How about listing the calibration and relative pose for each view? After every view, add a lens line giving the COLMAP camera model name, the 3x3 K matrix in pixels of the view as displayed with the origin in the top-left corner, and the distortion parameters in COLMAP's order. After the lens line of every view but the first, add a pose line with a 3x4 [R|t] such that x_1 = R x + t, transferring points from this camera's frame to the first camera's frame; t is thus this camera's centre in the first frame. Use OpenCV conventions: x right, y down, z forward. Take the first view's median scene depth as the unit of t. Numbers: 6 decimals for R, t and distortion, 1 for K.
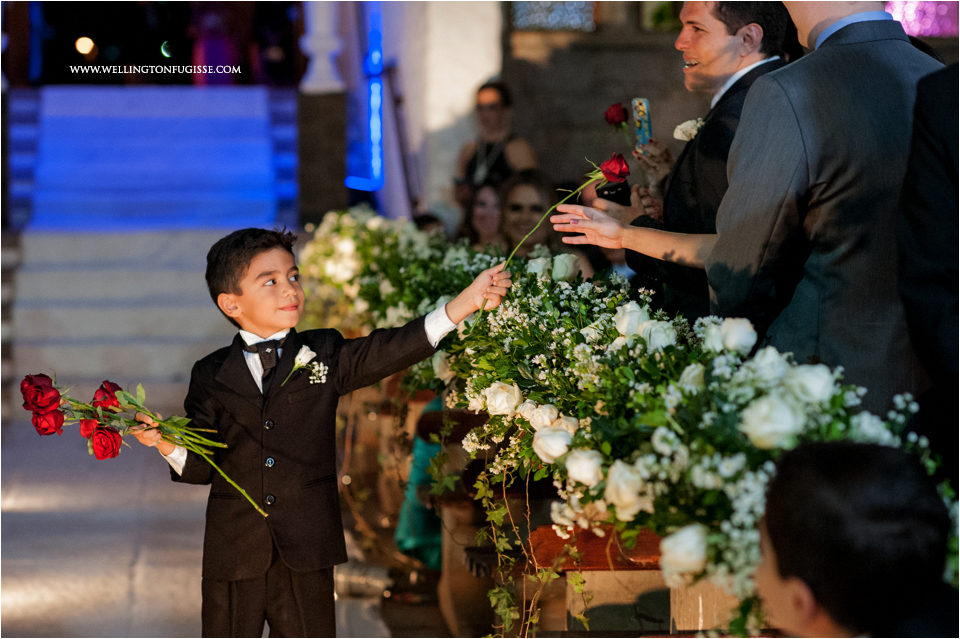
lens RADIAL K [[2492.2, 0, 480.0], [0, 2492.2, 319.5], [0, 0, 1]] dist [0.029514, 0.159777]
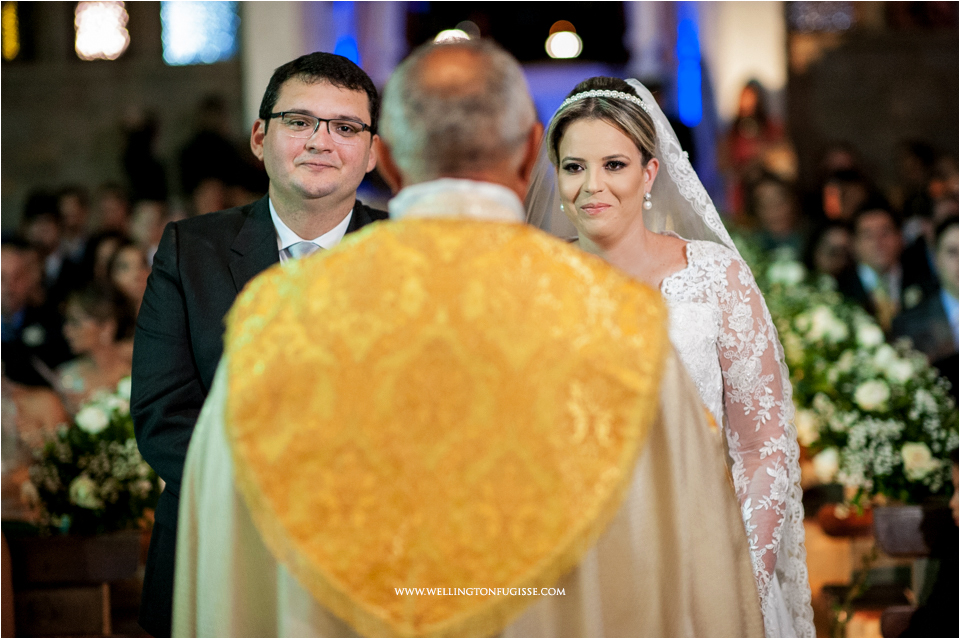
lens RADIAL K [[2217.5, 0, 480.0], [0, 2217.5, 319.5], [0, 0, 1]] dist [-0.050304, -0.453303]
pose [[0.989346, -0.024322, -0.143538, 0.050647], [0.030718, 0.998624, 0.042512, -0.077986], [0.142306, -0.046468, 0.988731, -0.574611]]
